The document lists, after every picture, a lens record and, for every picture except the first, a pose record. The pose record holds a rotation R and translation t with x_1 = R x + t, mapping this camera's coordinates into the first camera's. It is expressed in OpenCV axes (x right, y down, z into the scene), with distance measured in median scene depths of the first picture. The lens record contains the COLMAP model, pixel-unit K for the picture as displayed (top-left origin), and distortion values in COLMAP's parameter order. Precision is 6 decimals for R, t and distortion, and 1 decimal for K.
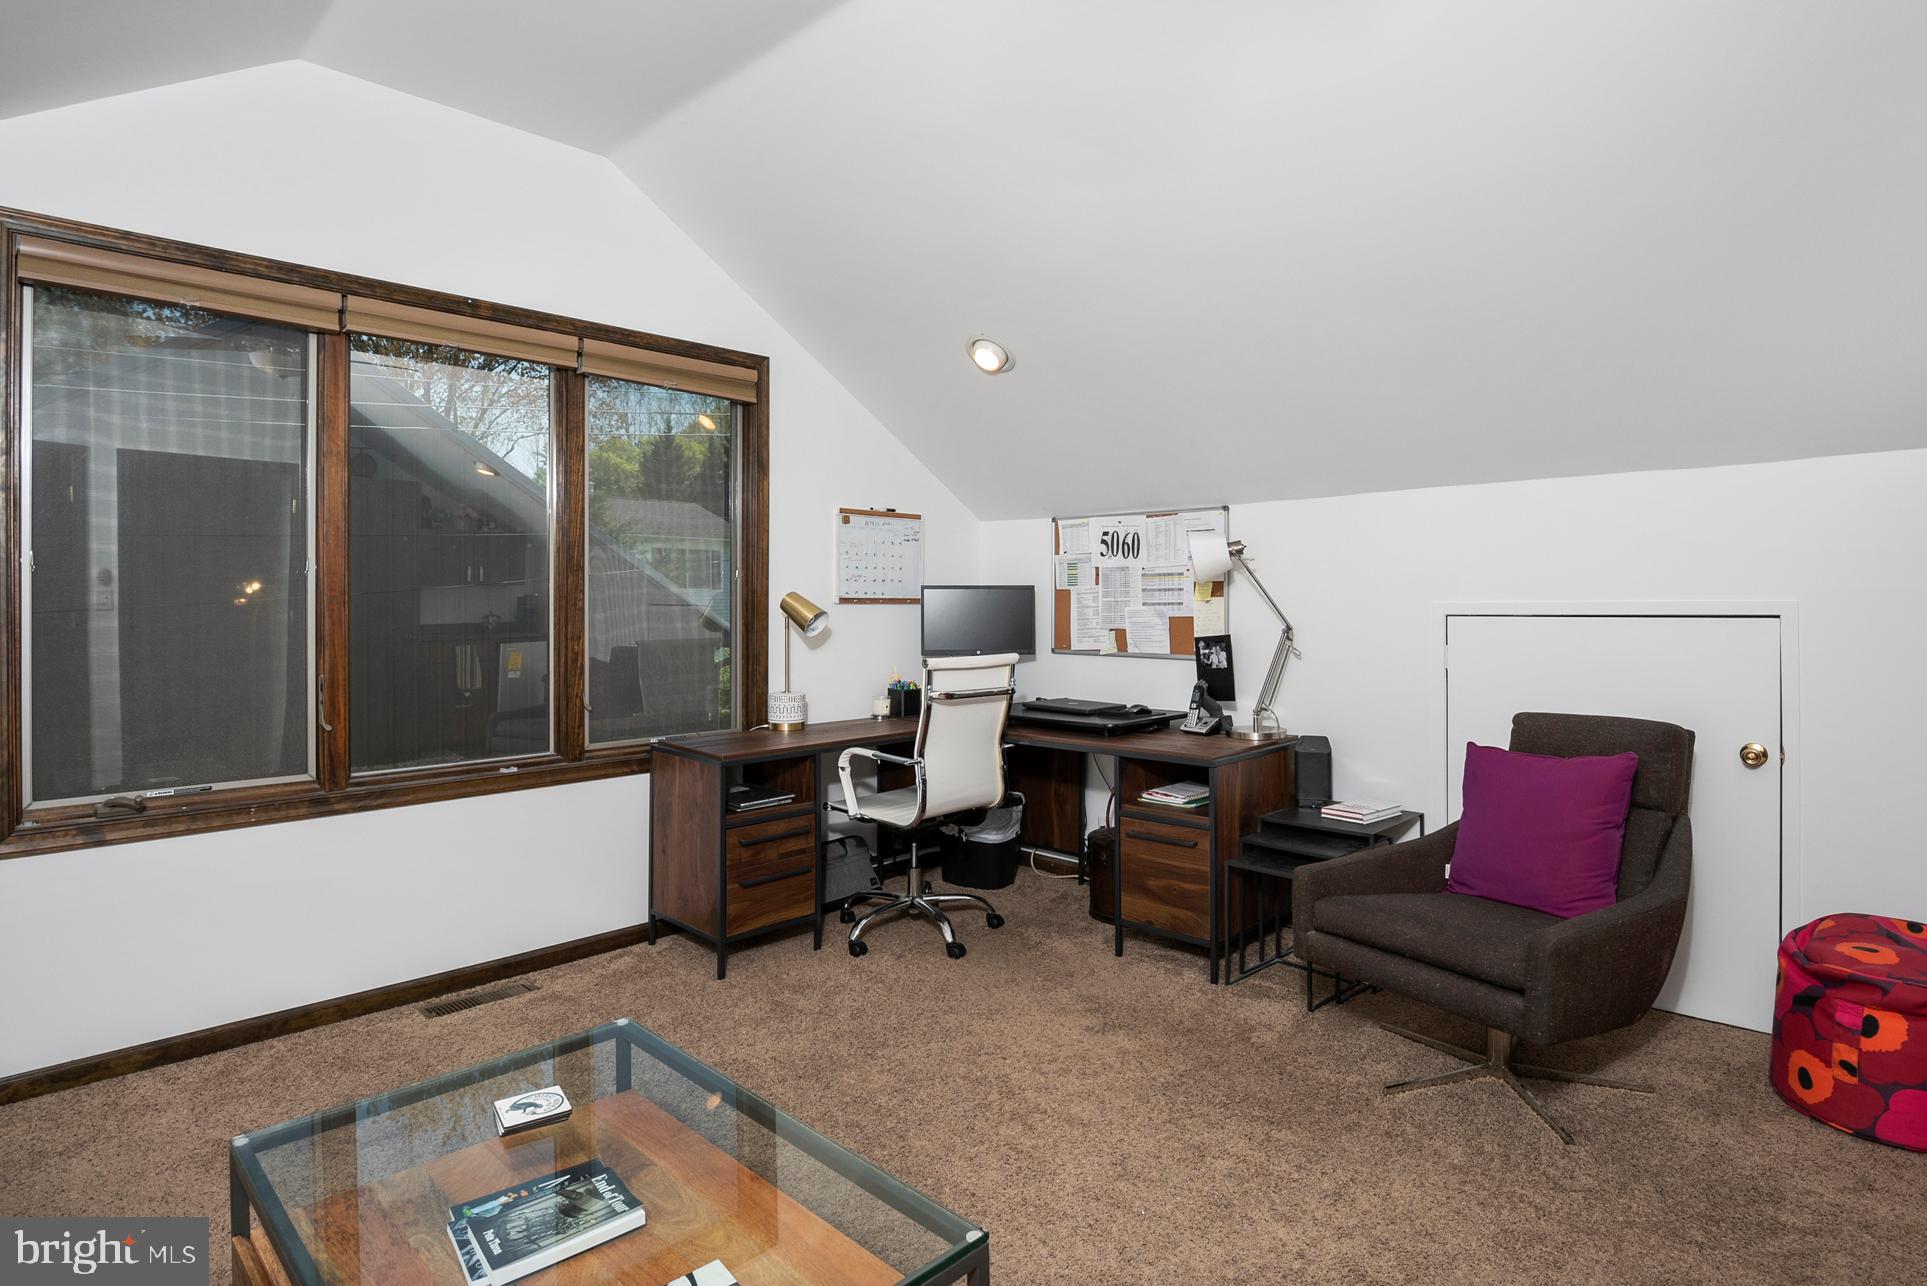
lens RADIAL K [[988.3, 0, 1018.7], [0, 988.3, 611.2], [0, 0, 1]] dist [-0.014552, -0.000553]
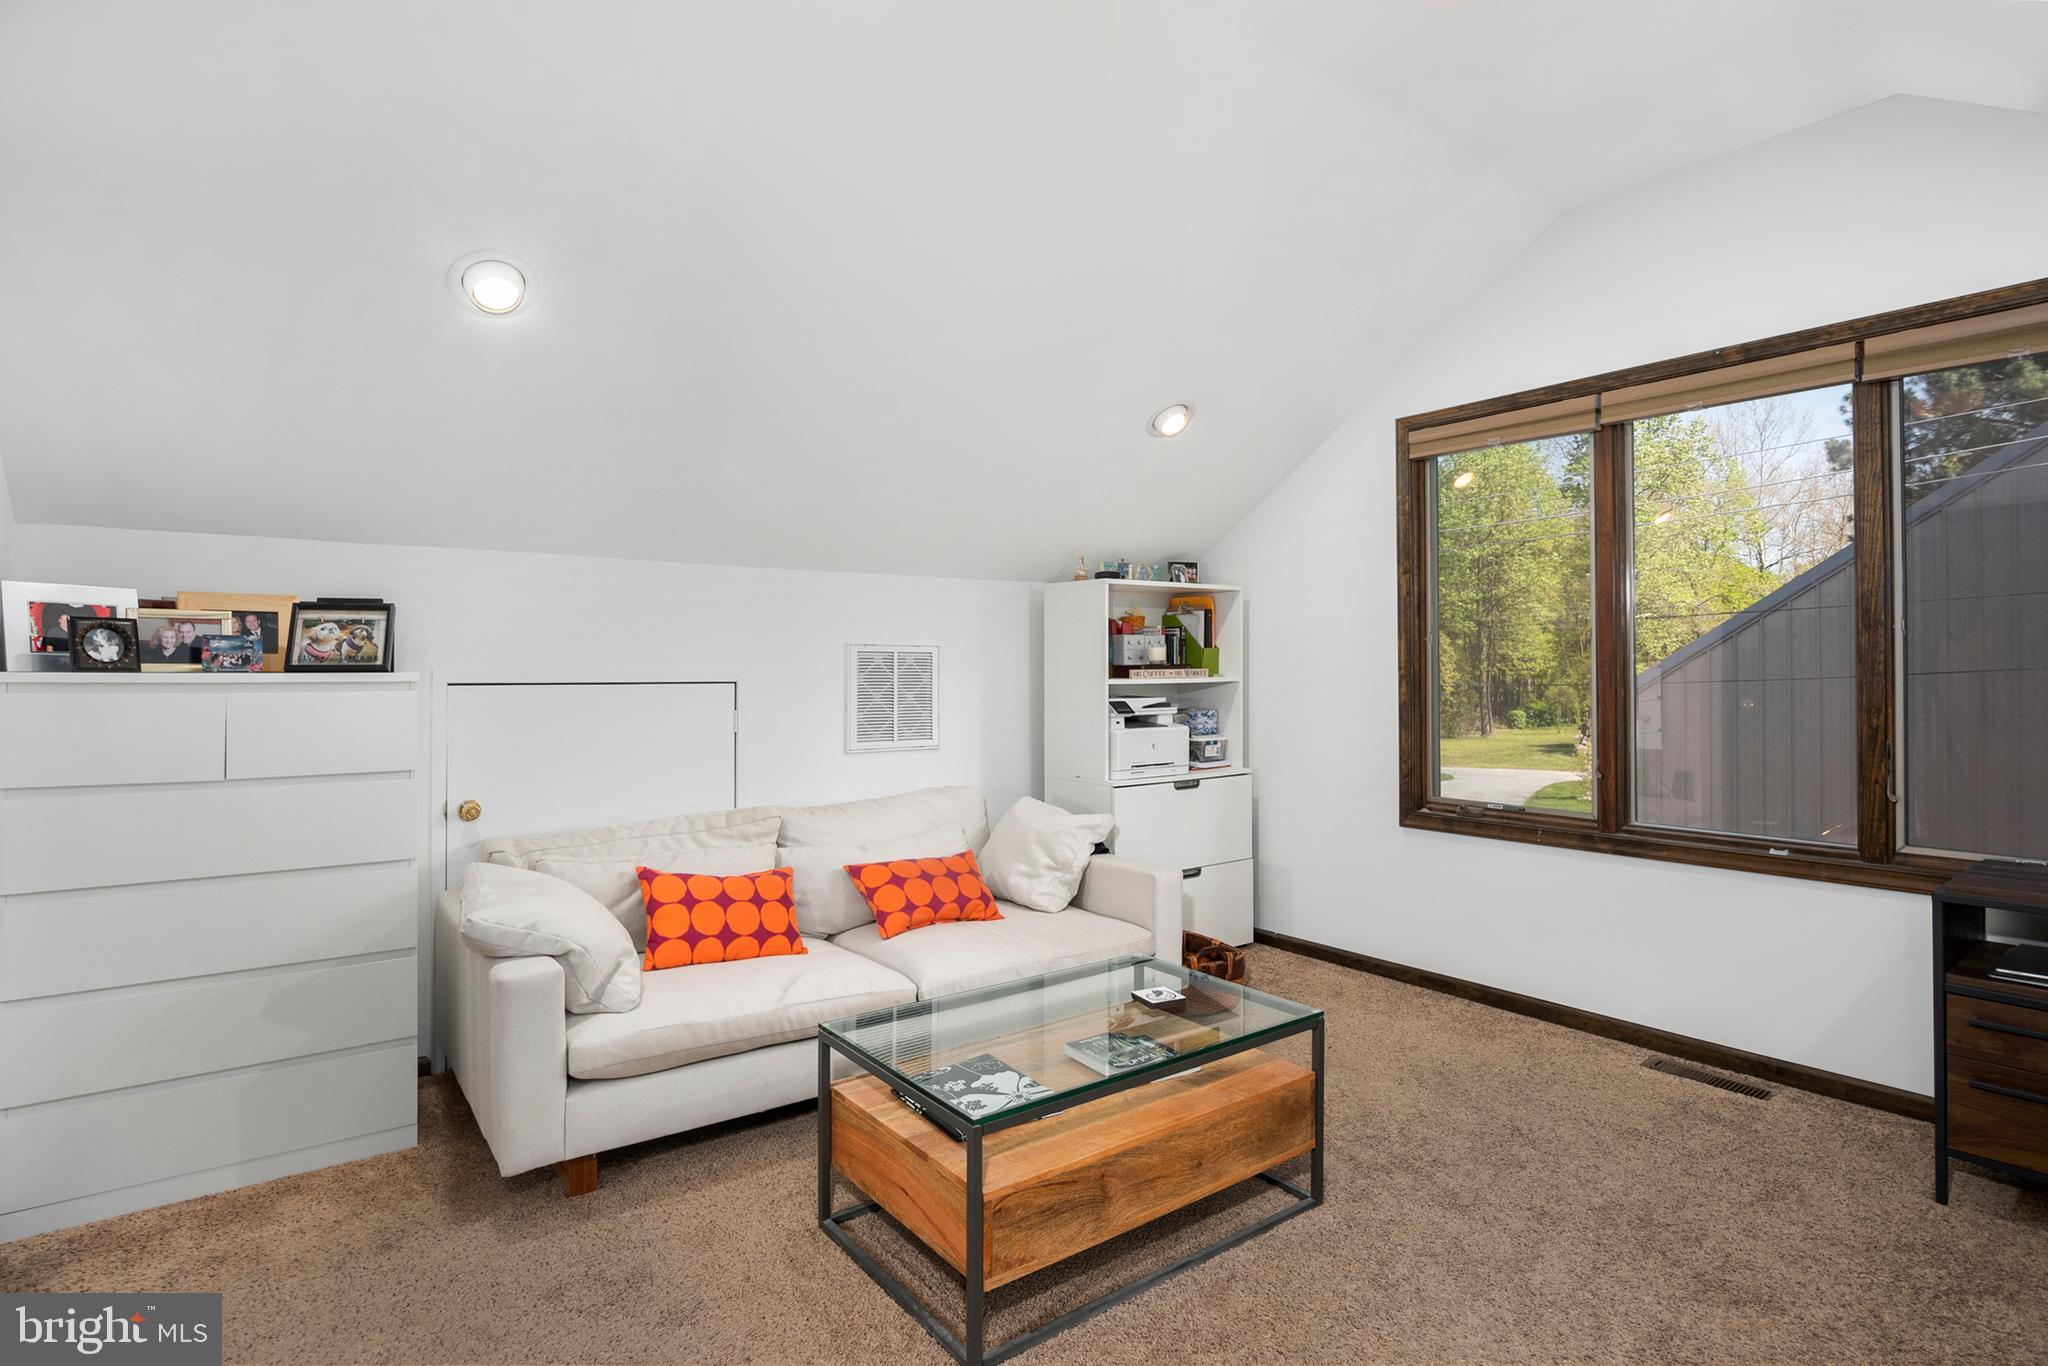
lens RADIAL K [[1012.7, 0, 1024.0], [0, 1012.7, 683.0], [0, 0, 1]] dist [-0.014357, -0.000031]
pose [[-0.148871, 0.018777, -0.988678, 0.439755], [-0.005947, 0.999785, 0.019883, -0.006740], [0.988839, 0.008839, -0.148728, 0.408325]]
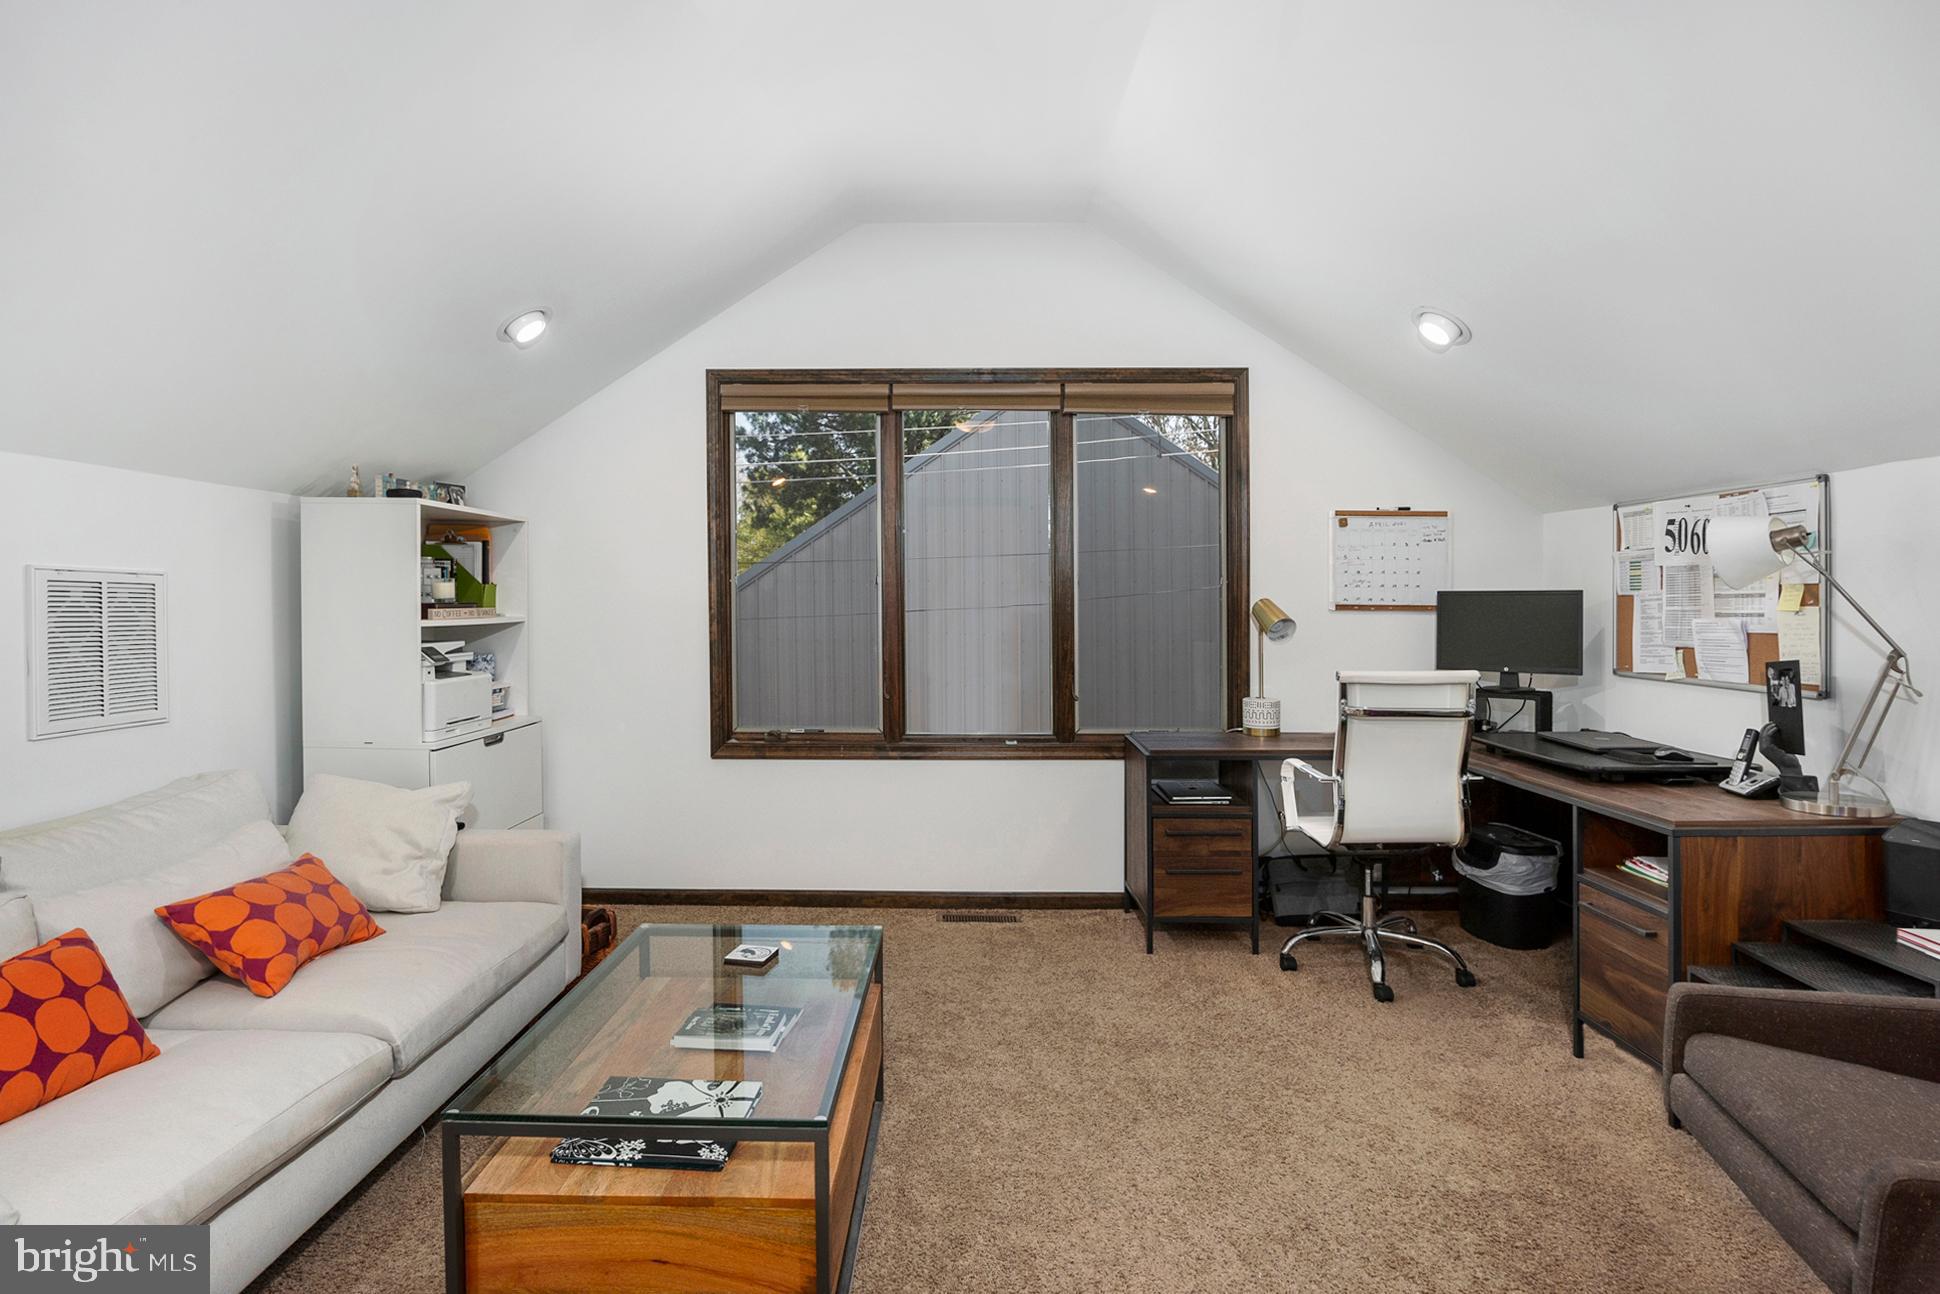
lens RADIAL K [[995.7, 0, 956.9], [0, 995.7, 625.0], [0, 0, 1]] dist [-0.014913, 0.001214]
pose [[0.679079, 0.019383, -0.733809, 0.317362], [-0.011691, 0.999810, 0.015590, -0.004994], [0.733972, -0.002008, 0.679177, 0.086587]]
